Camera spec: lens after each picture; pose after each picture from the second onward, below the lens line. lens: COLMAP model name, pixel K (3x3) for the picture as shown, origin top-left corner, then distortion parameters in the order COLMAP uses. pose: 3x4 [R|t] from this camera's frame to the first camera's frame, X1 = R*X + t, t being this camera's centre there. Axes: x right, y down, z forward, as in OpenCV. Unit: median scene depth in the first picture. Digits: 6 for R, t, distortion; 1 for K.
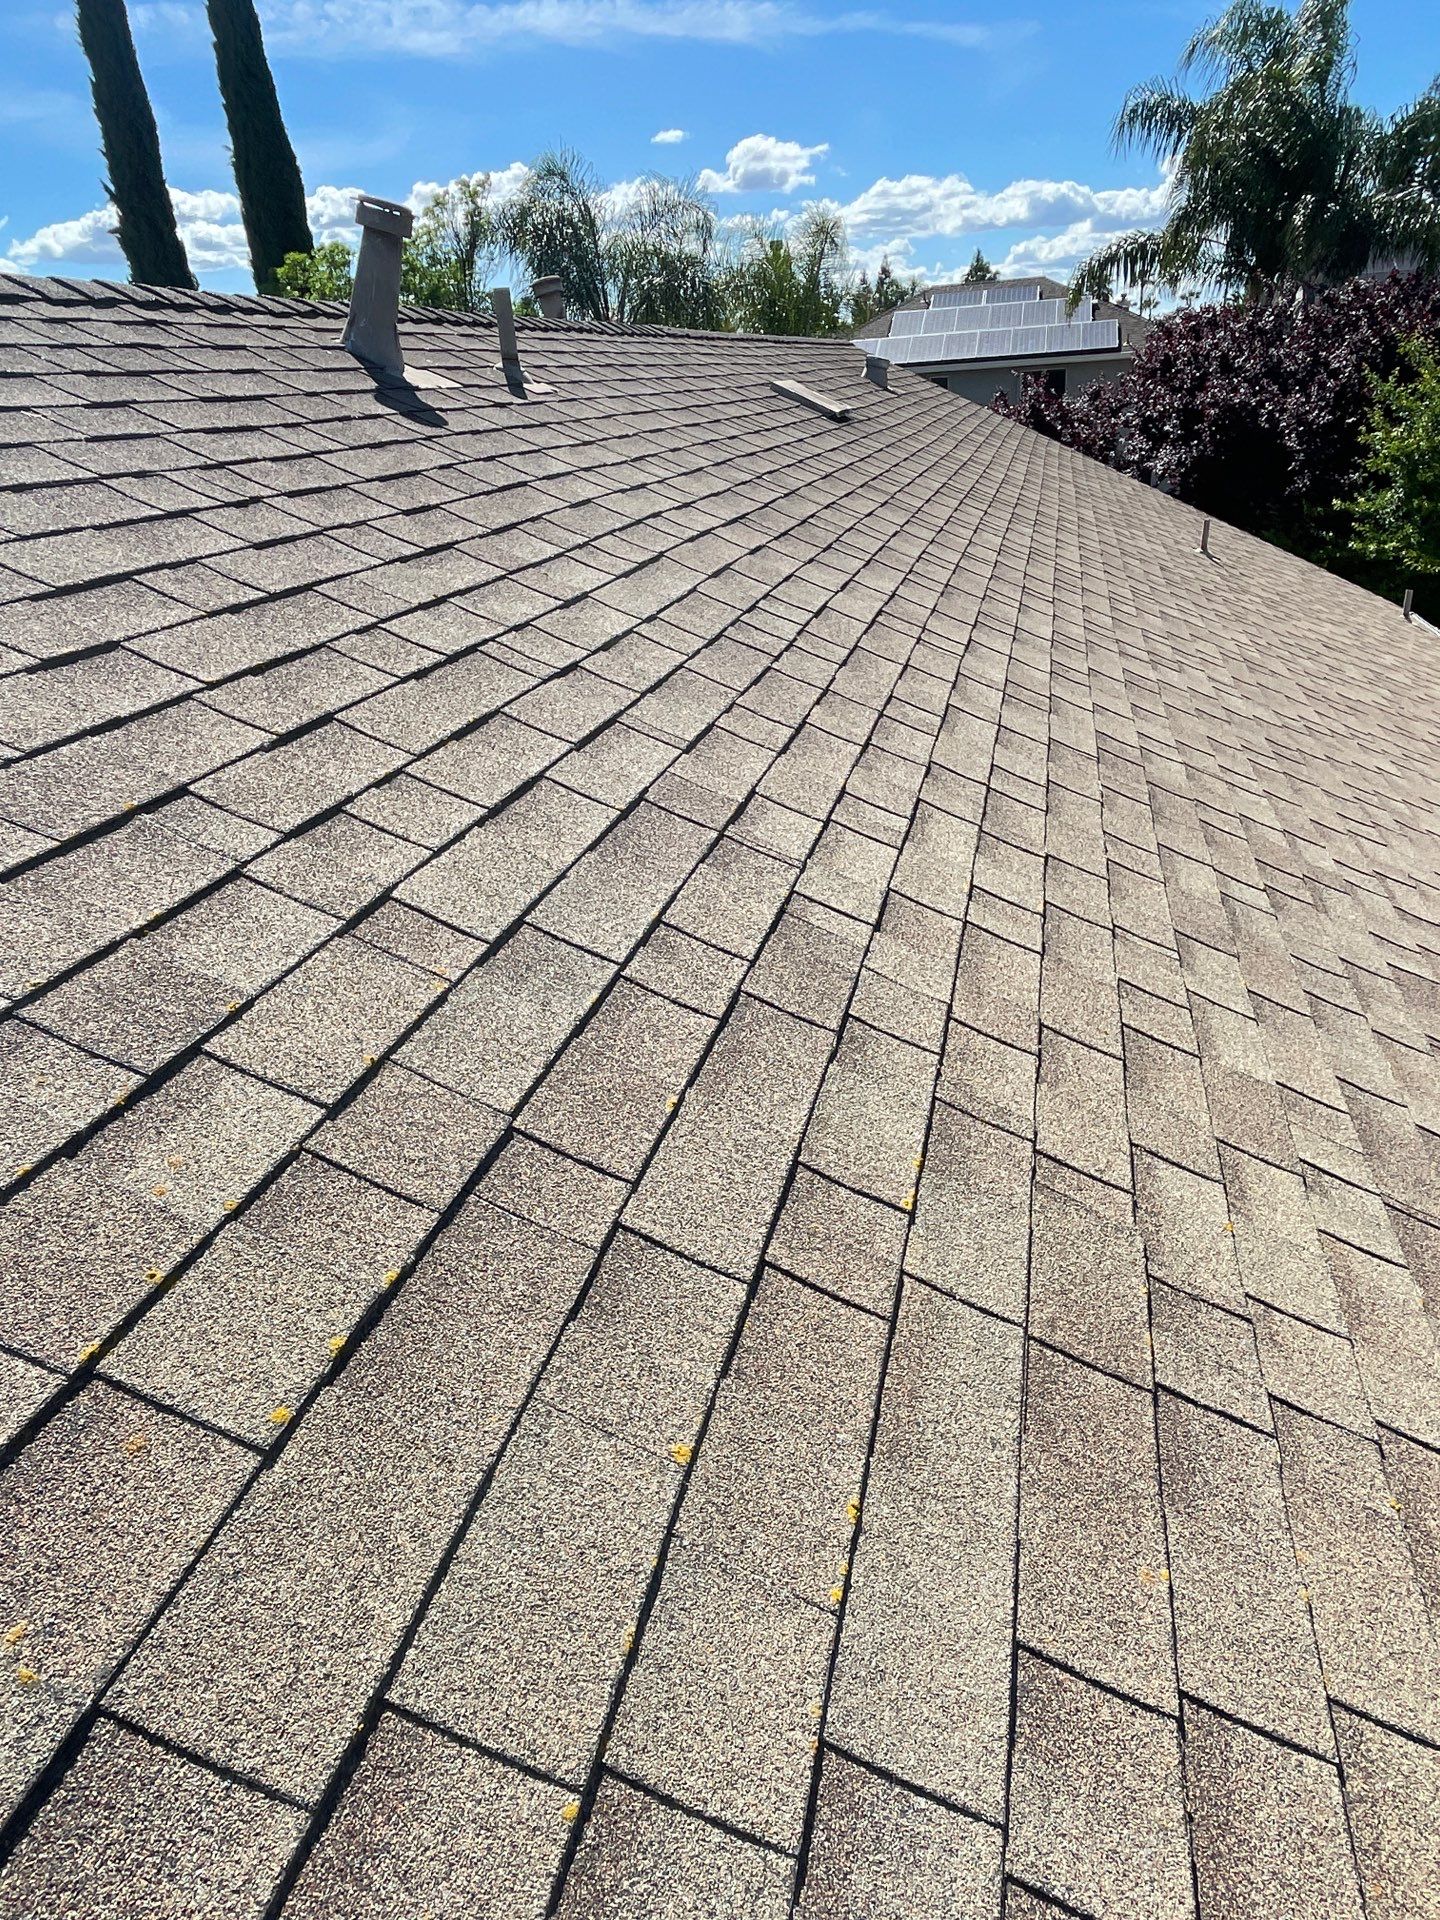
lens RADIAL K [[759.9, 0, 723.0], [0, 759.9, 957.0], [0, 0, 1]] dist [0.000563, -0.000504]
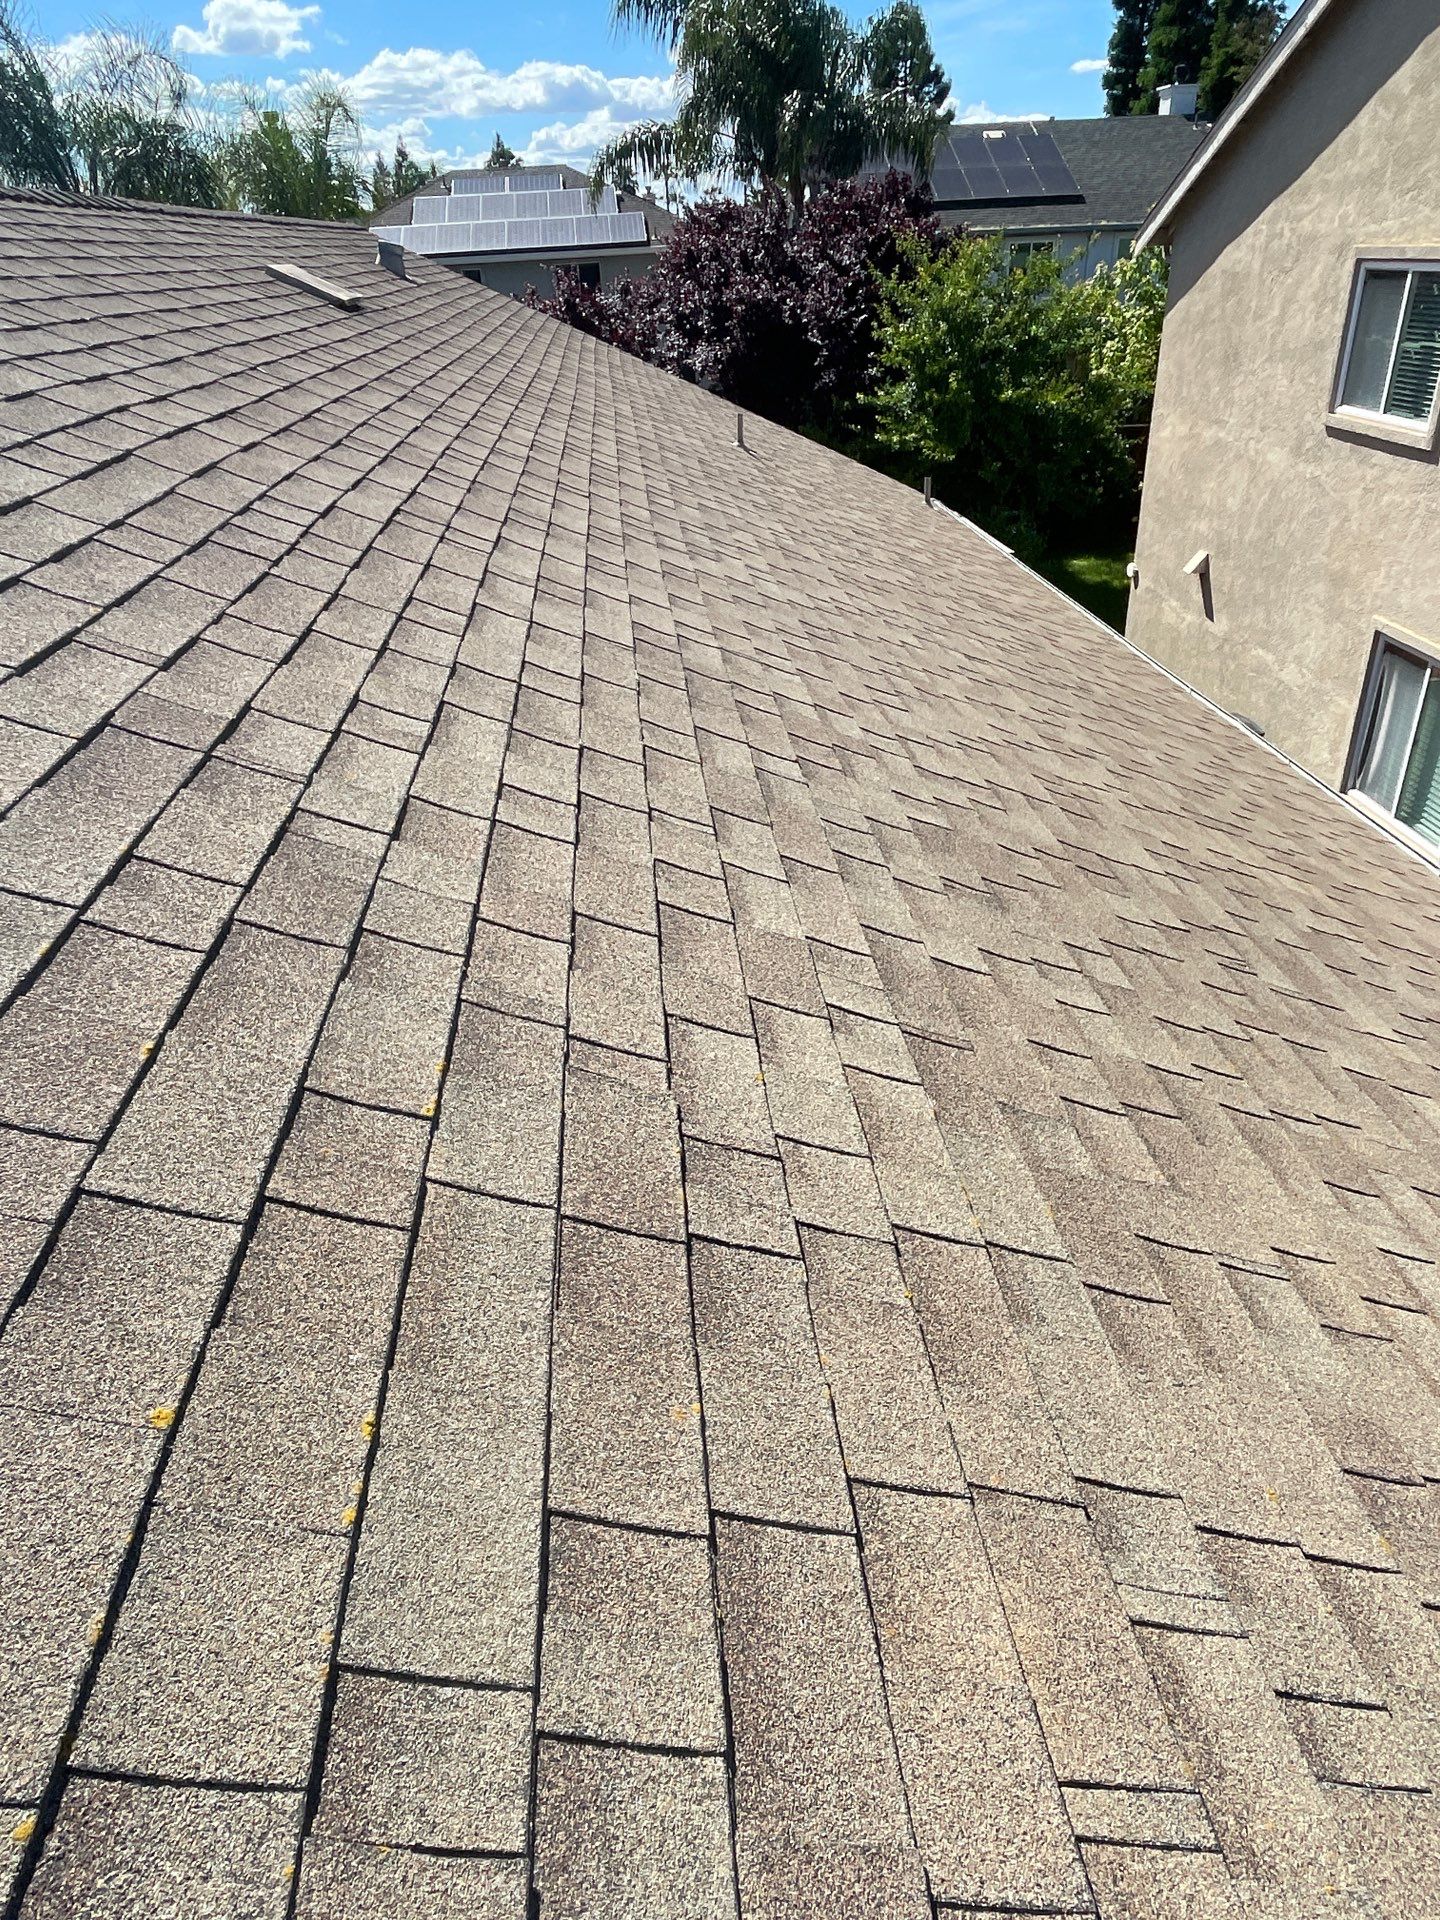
lens RADIAL K [[759.9, 0, 723.0], [0, 759.9, 957.0], [0, 0, 1]] dist [0.000563, -0.000504]
pose [[0.971127, -0.144608, 0.189740, 0.399340], [0.138362, 0.989321, 0.045835, 0.123986], [-0.194342, -0.018259, 0.980764, -0.013515]]
